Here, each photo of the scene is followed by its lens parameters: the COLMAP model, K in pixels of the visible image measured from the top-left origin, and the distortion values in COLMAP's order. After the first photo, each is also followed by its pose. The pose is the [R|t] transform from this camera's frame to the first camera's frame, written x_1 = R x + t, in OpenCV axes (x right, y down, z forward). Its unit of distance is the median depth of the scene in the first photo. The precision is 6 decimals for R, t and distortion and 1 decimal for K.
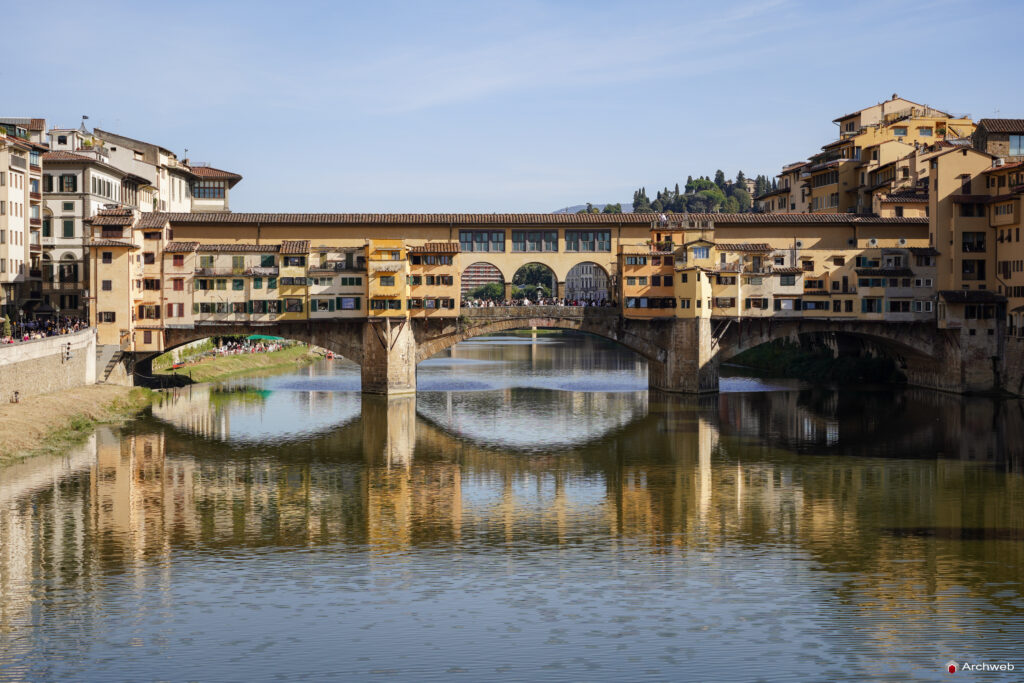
lens RADIAL K [[1964.0, 0, 533.3], [0, 1964.0, 297.9], [0, 0, 1]] dist [-0.045434, 0.062686]
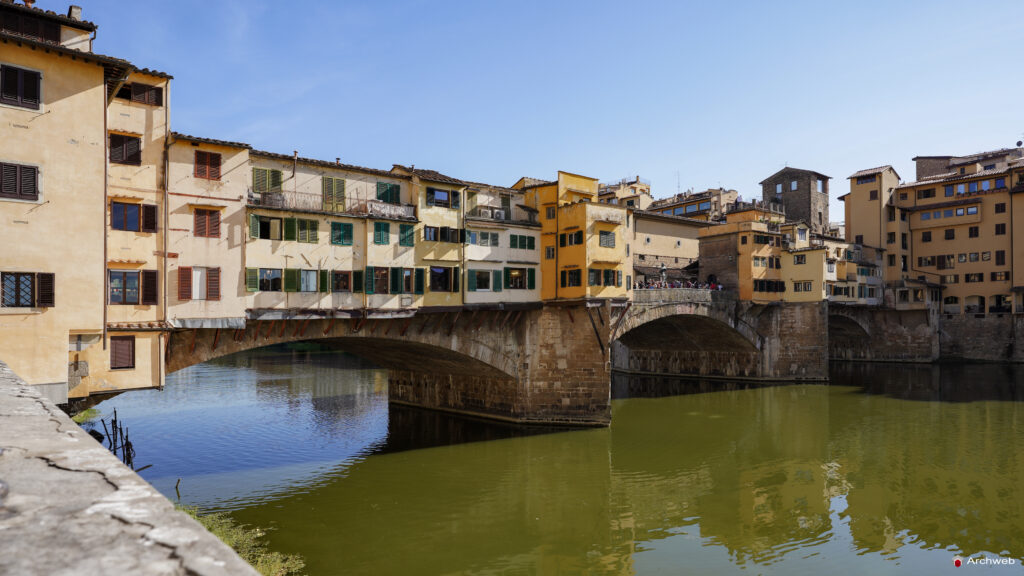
lens RADIAL K [[608.1, 0, 533.6], [0, 608.1, 291.2], [0, 0, 1]] dist [-0.003314, -0.000041]
pose [[0.782690, 0.008867, 0.622349, -0.206360], [0.025639, 0.998591, -0.046471, 0.015568], [-0.621884, 0.052329, 0.781359, 0.853301]]
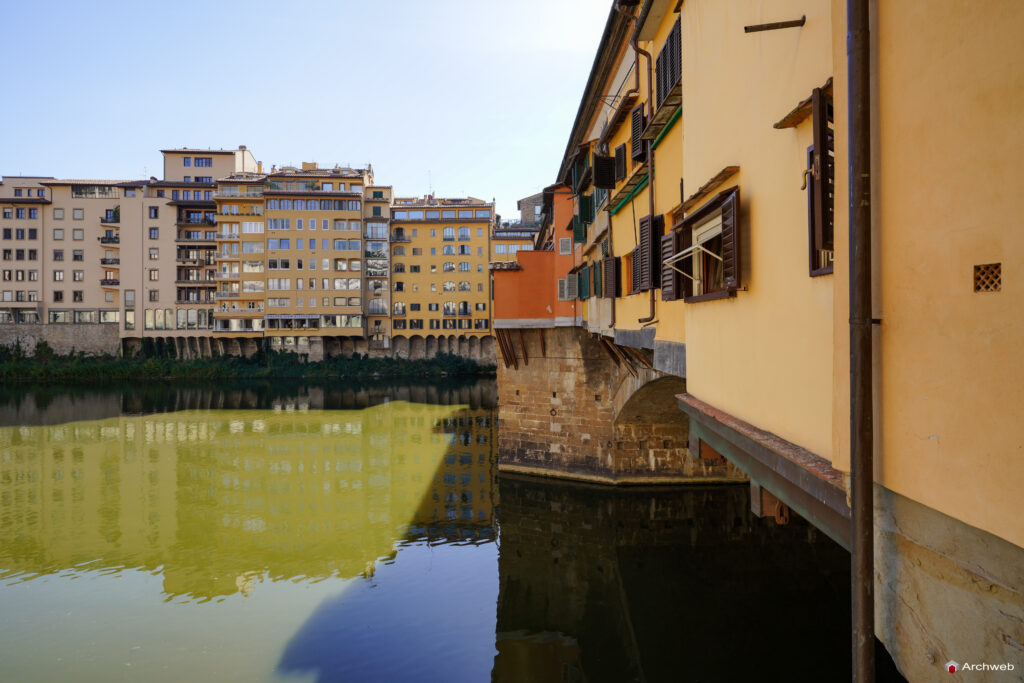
lens RADIAL K [[562.4, 0, 526.3], [0, 562.4, 325.7], [0, 0, 1]] dist [0.000317, 0.001958]
pose [[0.053549, -0.002162, 0.998563, -0.224307], [0.005543, 0.999983, 0.001868, 0.012099], [-0.998550, 0.005435, 0.053560, 1.105842]]
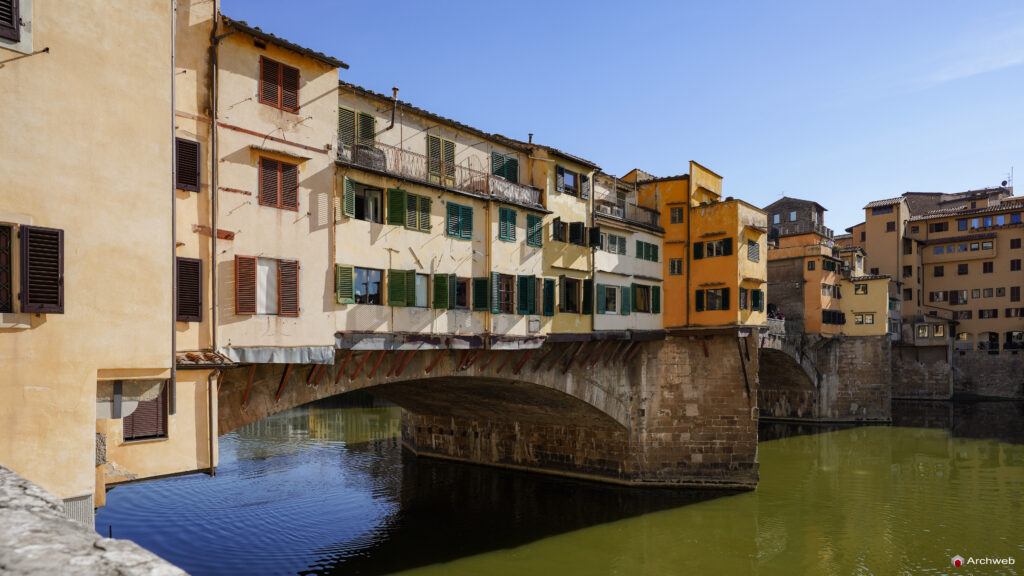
lens RADIAL K [[606.9, 0, 548.3], [0, 606.9, 338.1], [0, 0, 1]] dist [-0.001937, -0.000164]
pose [[0.683335, 0.003362, 0.730098, -0.212598], [0.018325, 0.999595, -0.021754, 0.014731], [-0.729875, 0.028245, 0.682997, 0.921251]]
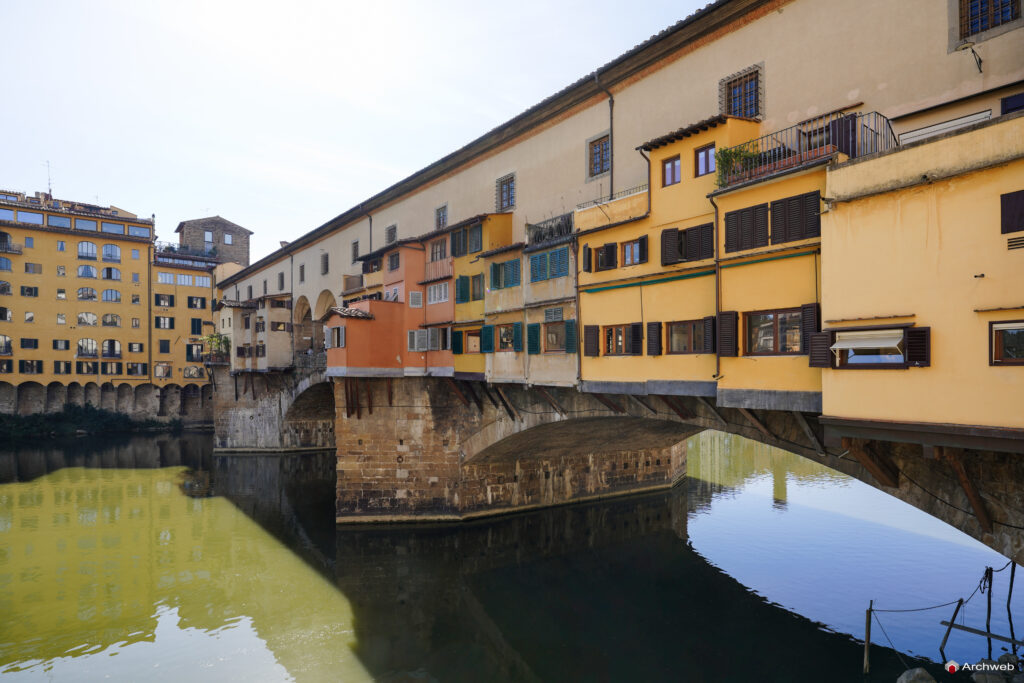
lens RADIAL K [[595.3, 0, 512.0], [0, 595.3, 376.5], [0, 0, 1]] dist [0.003104, 0.001164]
pose [[-0.536895, -0.008420, 0.843607, -0.228261], [-0.017383, 0.999848, -0.001083, 0.012361], [-0.843470, -0.015245, -0.536960, 1.163239]]
